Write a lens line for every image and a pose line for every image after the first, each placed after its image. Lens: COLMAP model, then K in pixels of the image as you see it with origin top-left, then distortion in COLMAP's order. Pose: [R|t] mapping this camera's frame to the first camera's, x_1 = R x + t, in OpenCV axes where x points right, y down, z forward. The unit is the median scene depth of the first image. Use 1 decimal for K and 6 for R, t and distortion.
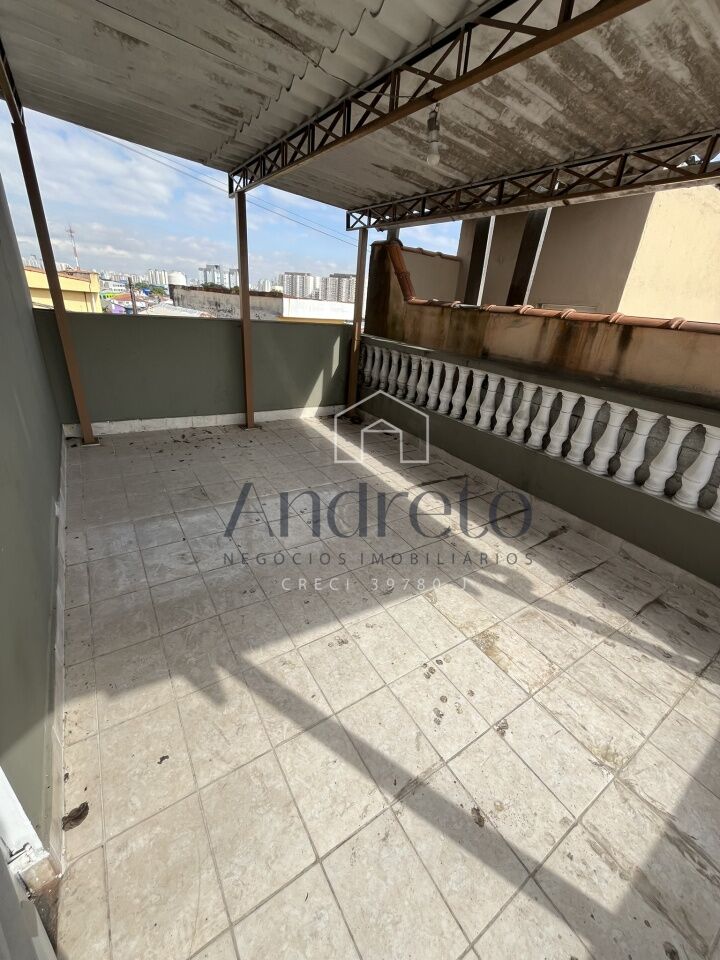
lens RADIAL K [[388.6, 0, 358.9], [0, 388.6, 477.5], [0, 0, 1]] dist [-0.005314, 0.000246]
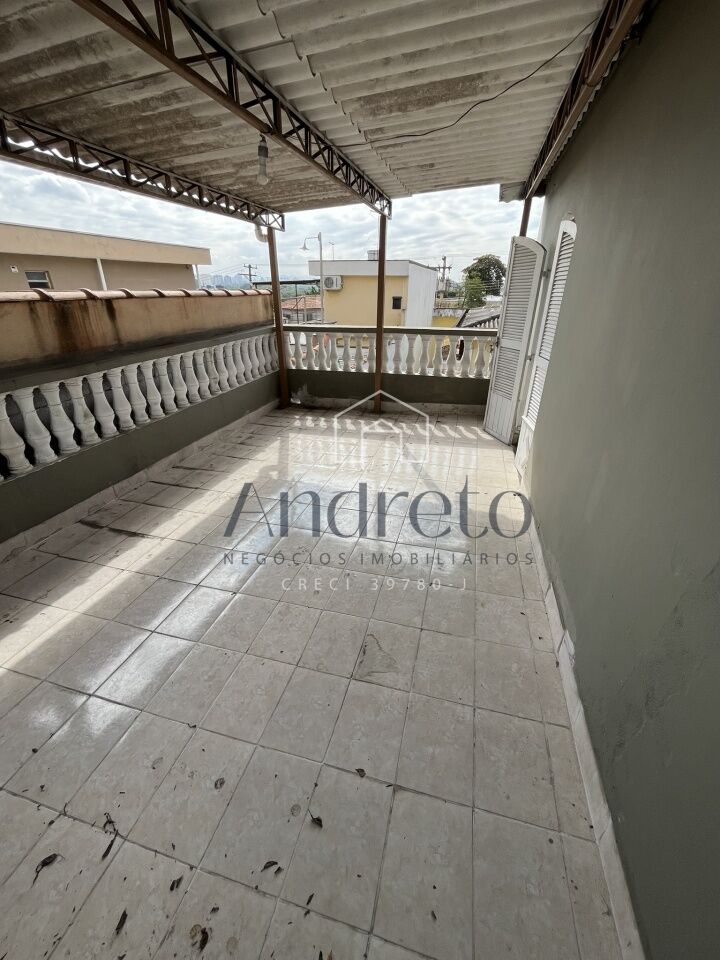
lens RADIAL K [[388.6, 0, 358.9], [0, 388.6, 477.5], [0, 0, 1]] dist [-0.005314, 0.000246]
pose [[-0.654273, -0.405066, 0.638631, -0.710735], [0.265584, 0.667606, 0.695533, -0.596805], [-0.708091, 0.624679, -0.329218, 1.094882]]
